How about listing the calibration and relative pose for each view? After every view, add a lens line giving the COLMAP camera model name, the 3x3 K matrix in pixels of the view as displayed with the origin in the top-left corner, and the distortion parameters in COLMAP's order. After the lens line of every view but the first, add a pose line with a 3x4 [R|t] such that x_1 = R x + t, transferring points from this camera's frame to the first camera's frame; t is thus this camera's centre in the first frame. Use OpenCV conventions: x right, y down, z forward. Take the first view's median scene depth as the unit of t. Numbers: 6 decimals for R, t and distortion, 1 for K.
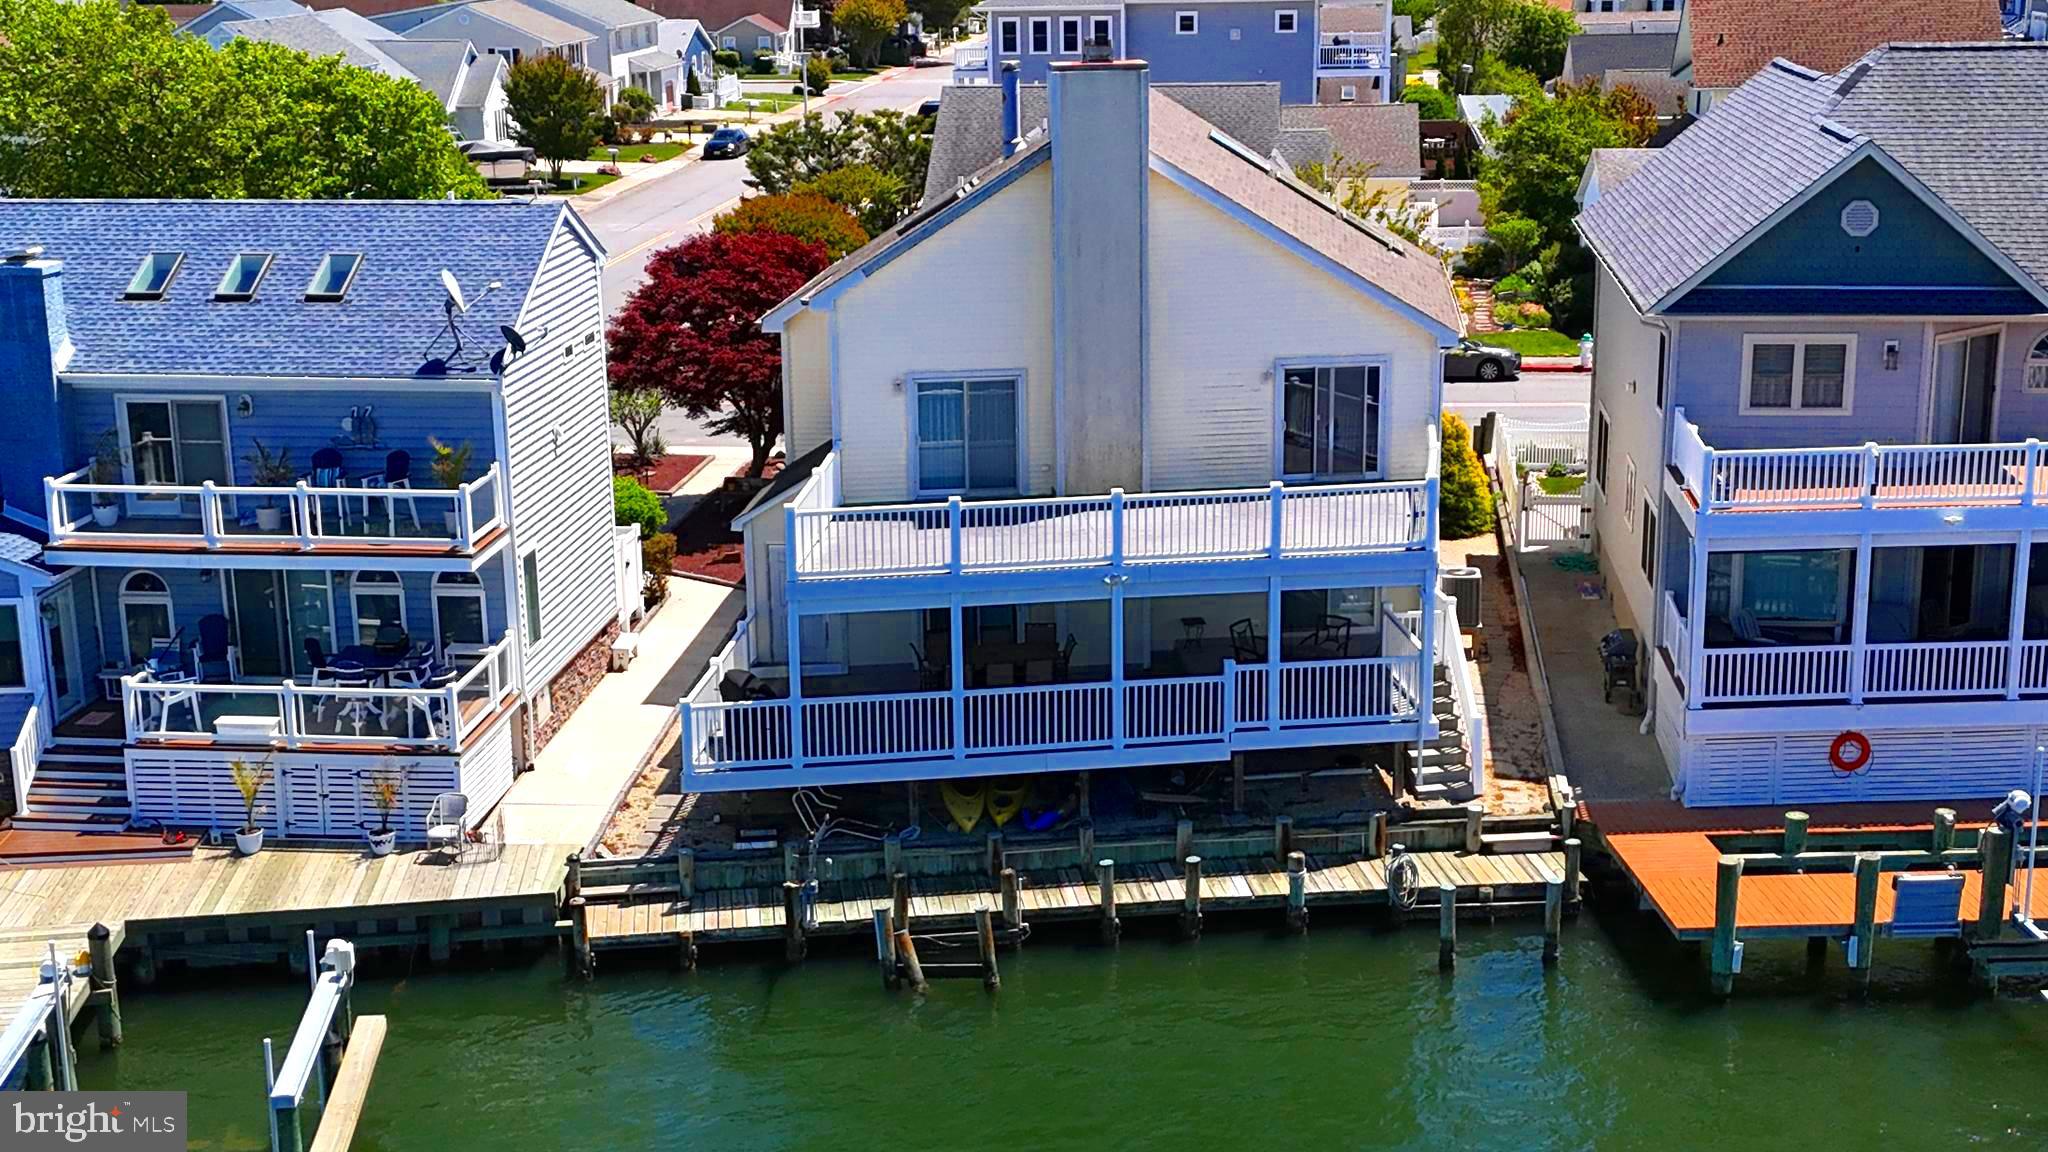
lens RADIAL K [[2596.6, 0, 1044.3], [0, 2596.6, 577.8], [0, 0, 1]] dist [0.190325, -0.559290]
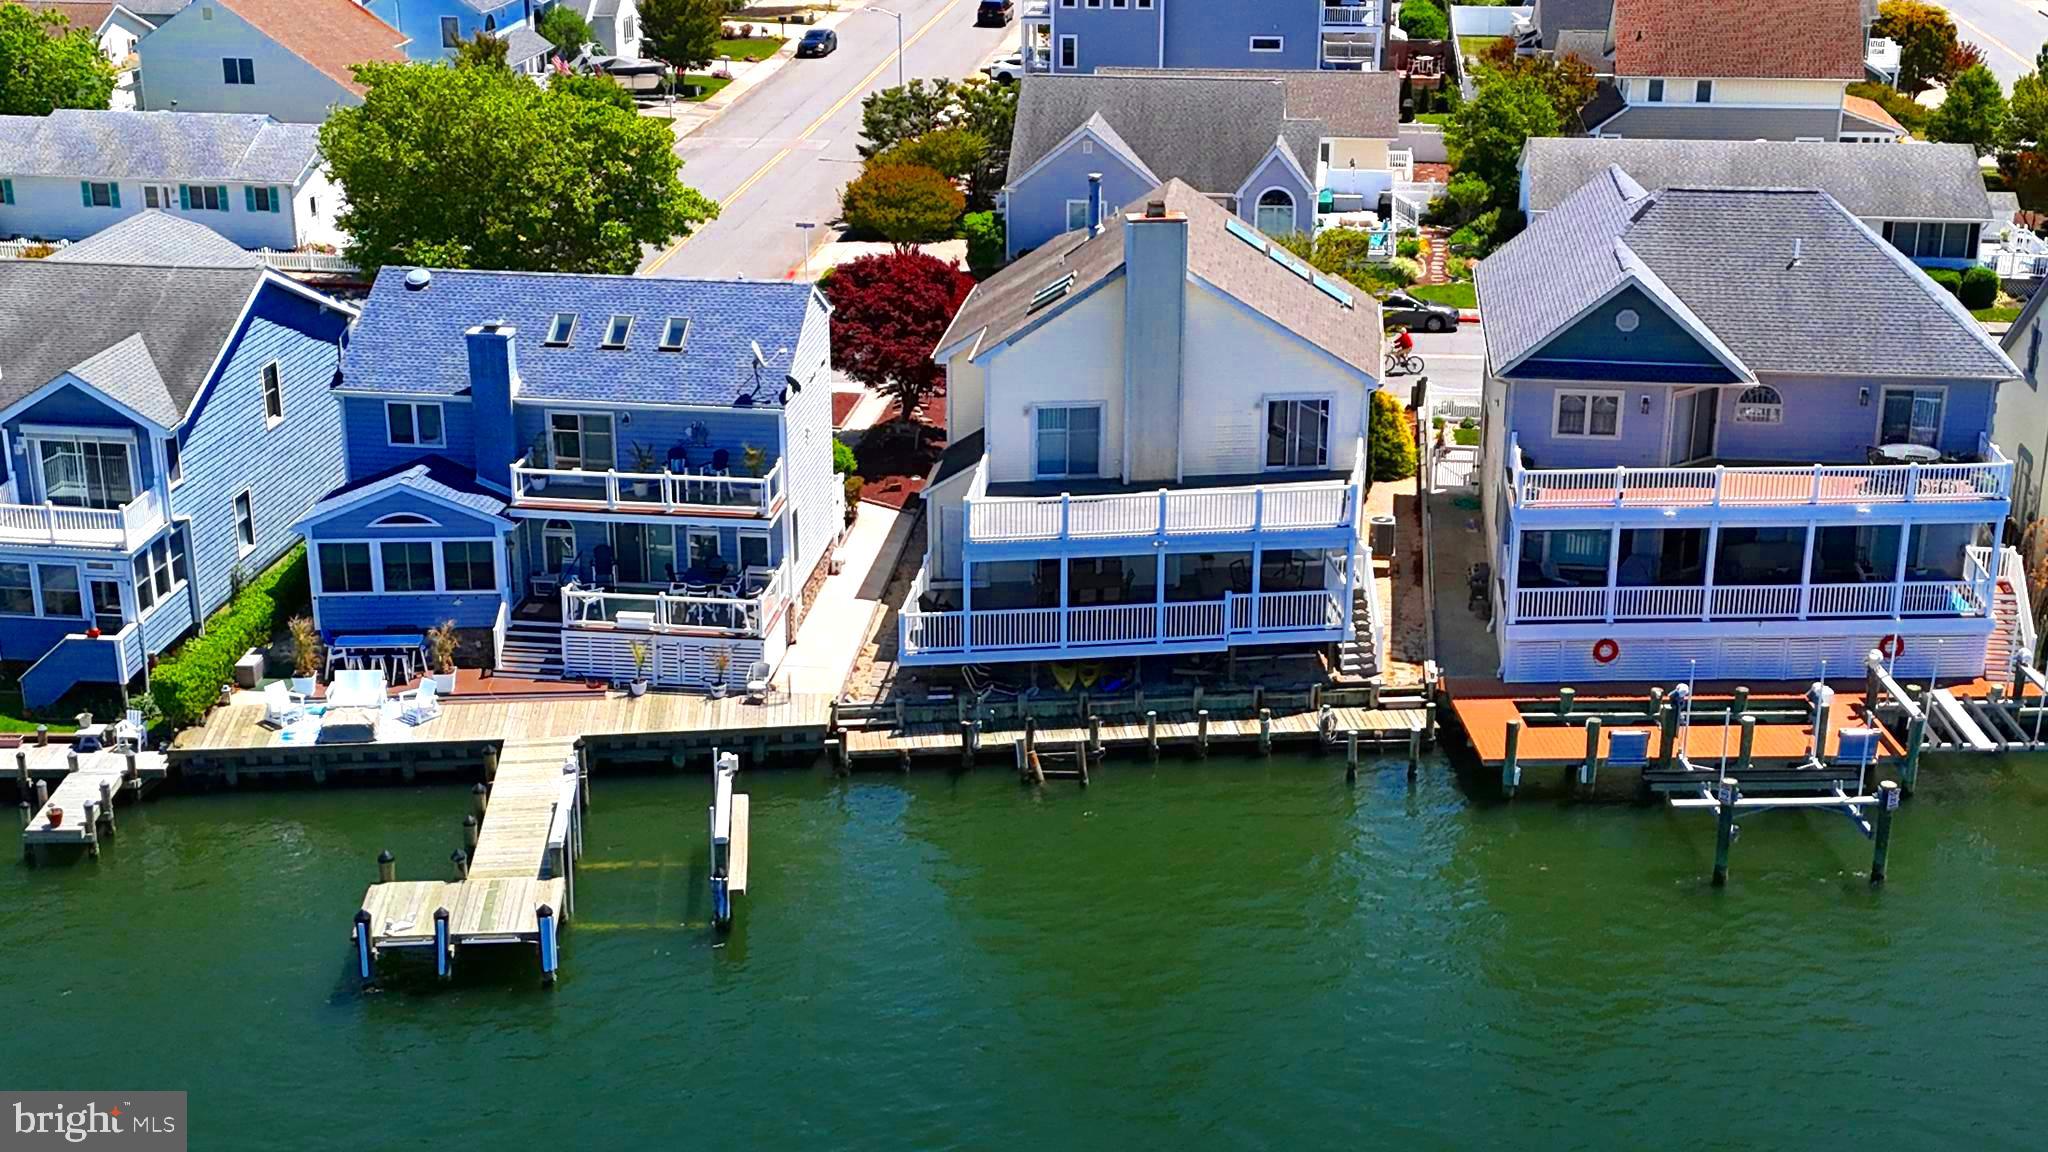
lens RADIAL K [[2596.6, 0, 1044.3], [0, 2596.6, 577.8], [0, 0, 1]] dist [0.190325, -0.559290]
pose [[0.999808, 0.018996, -0.004814, -0.036849], [-0.018503, 0.996001, 0.087408, -0.115933], [0.006455, -0.087303, 0.996161, -0.626257]]
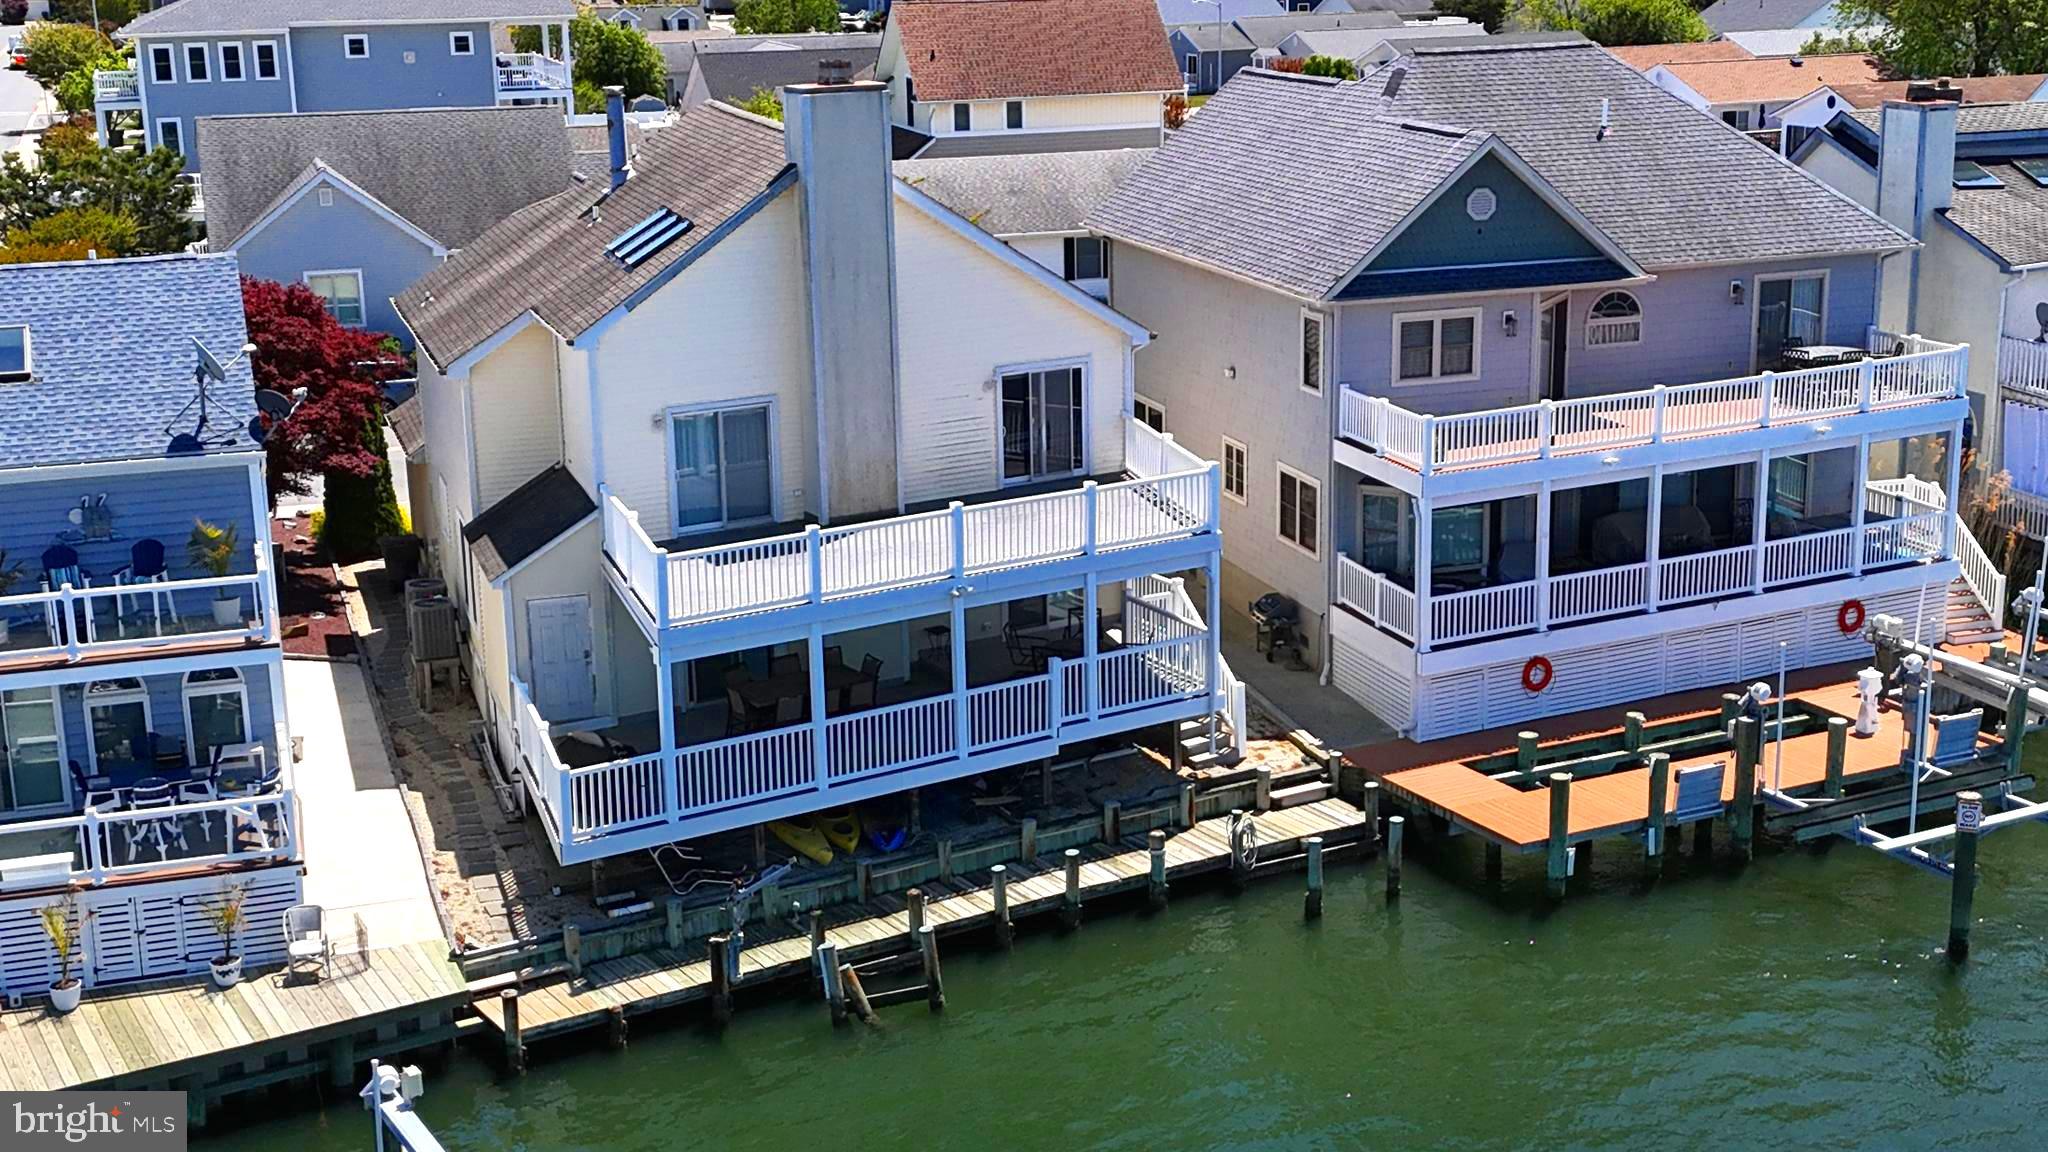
lens RADIAL K [[2596.6, 0, 1044.3], [0, 2596.6, 577.8], [0, 0, 1]] dist [0.190325, -0.559290]
pose [[0.909701, -0.107215, 0.401184, -0.334503], [0.109999, 0.993800, 0.016162, -0.016688], [-0.400430, 0.029427, 0.915855, 0.055207]]
